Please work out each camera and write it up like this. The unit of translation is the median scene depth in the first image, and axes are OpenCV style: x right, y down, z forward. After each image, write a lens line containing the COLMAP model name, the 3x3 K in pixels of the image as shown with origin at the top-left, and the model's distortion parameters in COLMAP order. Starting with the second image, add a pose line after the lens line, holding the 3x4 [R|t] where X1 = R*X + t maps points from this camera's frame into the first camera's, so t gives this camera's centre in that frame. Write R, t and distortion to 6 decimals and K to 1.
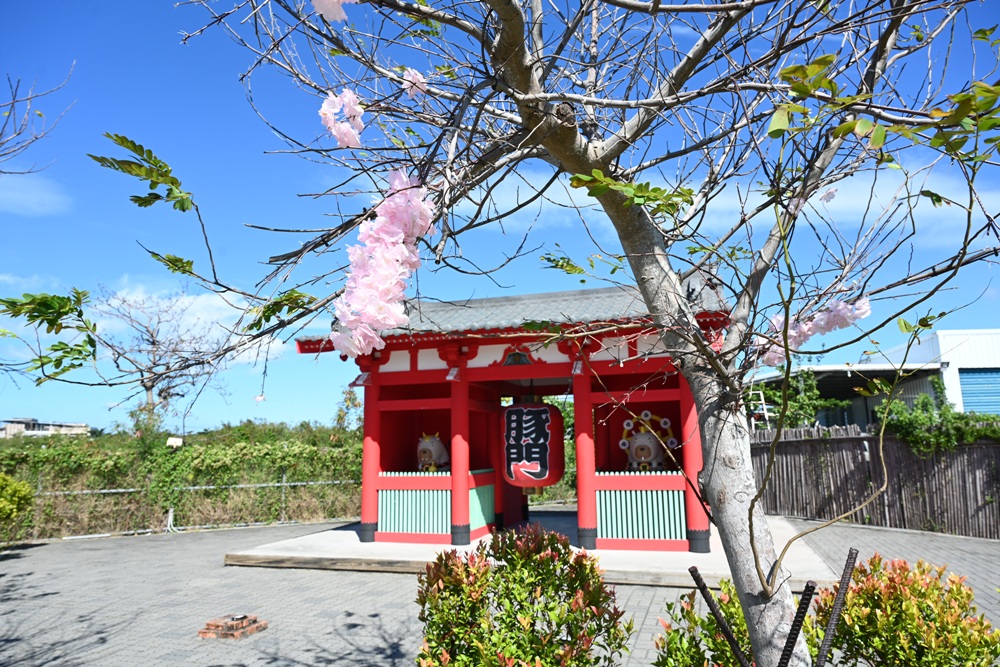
lens RADIAL K [[656.5, 0, 517.1], [0, 656.5, 354.1], [0, 0, 1]] dist [0.003532, -0.003099]
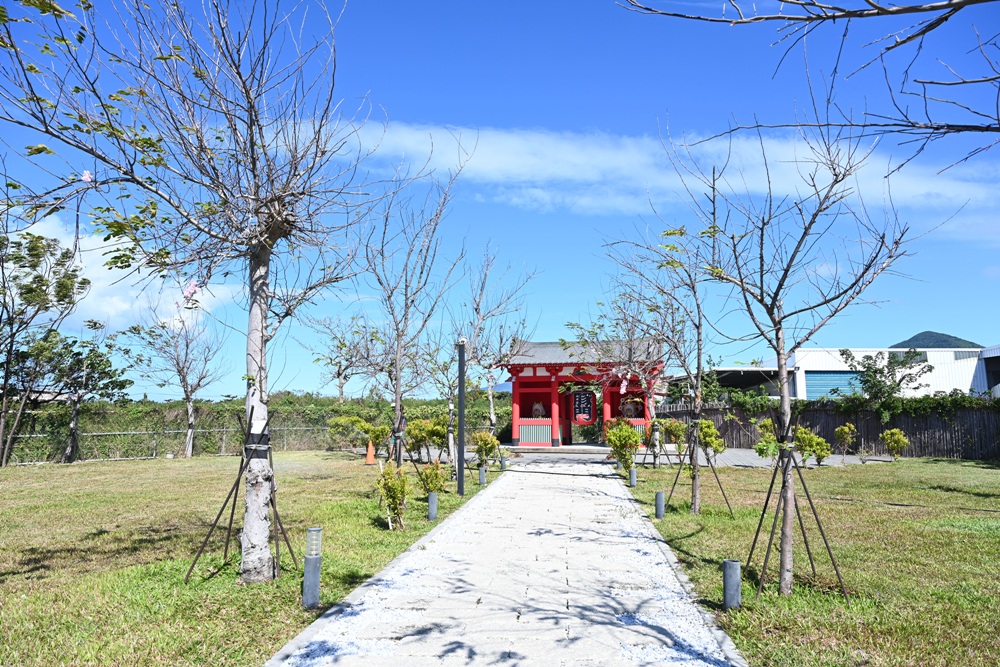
lens RADIAL K [[656.5, 0, 517.1], [0, 656.5, 354.1], [0, 0, 1]] dist [0.003532, -0.003099]
pose [[0.997992, 0.021875, 0.059446, -0.366702], [-0.024132, 0.999004, 0.037522, -0.143449], [-0.058566, -0.038882, 0.997526, -1.387217]]
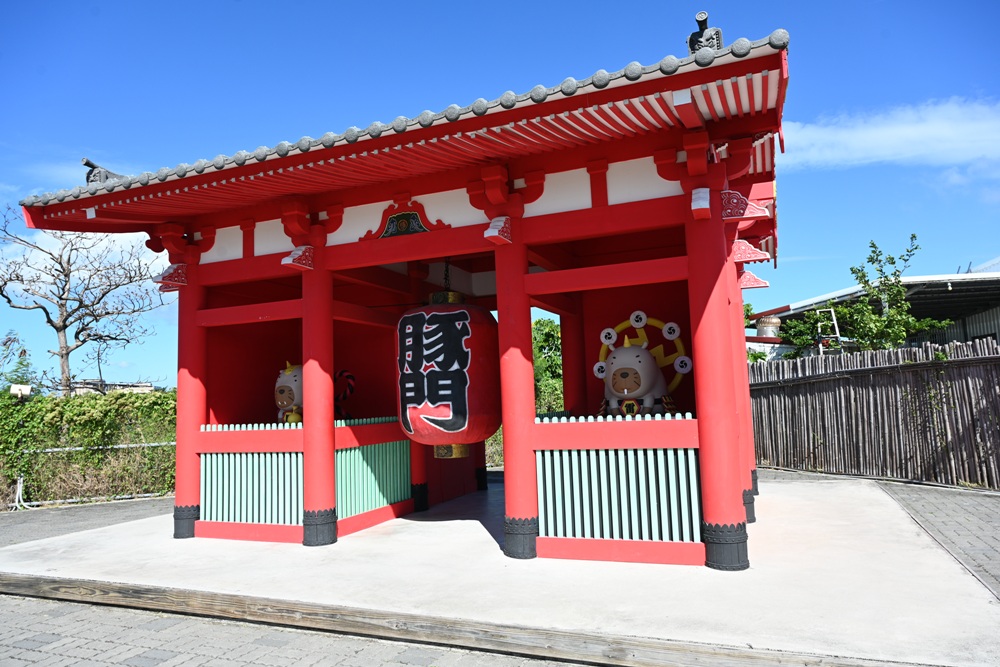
lens RADIAL K [[656.5, 0, 517.1], [0, 656.5, 354.1], [0, 0, 1]] dist [0.003532, -0.003099]
pose [[0.996265, -0.027581, -0.081820, 0.136166], [0.033610, 0.996747, 0.073252, 0.077687], [0.079533, -0.075728, 0.993952, 0.412994]]
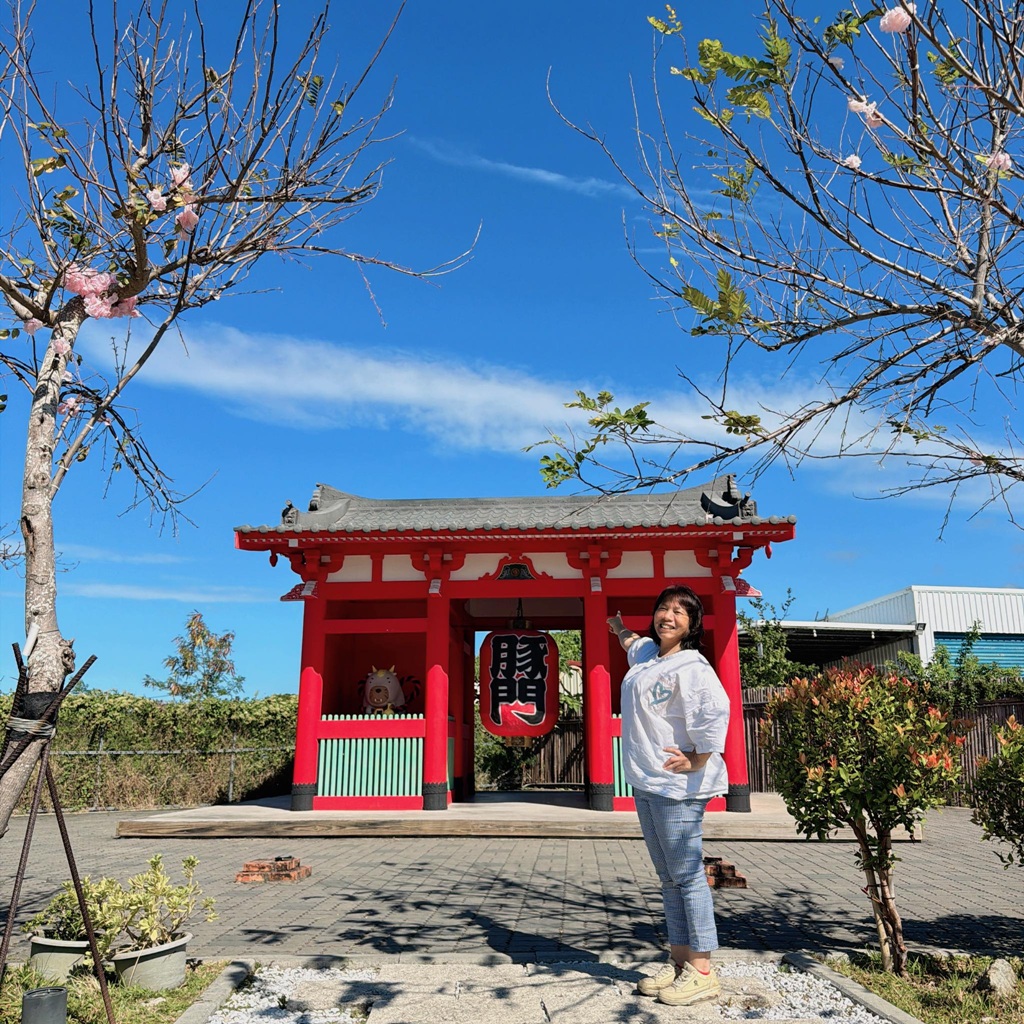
lens RADIAL K [[924.9, 0, 534.6], [0, 924.9, 516.5], [0, 0, 1]] dist [0.192324, -0.388078]
pose [[0.970084, 0.068863, 0.232799, -0.238300], [-0.044904, 0.993277, -0.106697, 0.058053], [-0.238581, 0.093052, 0.966654, -0.113257]]
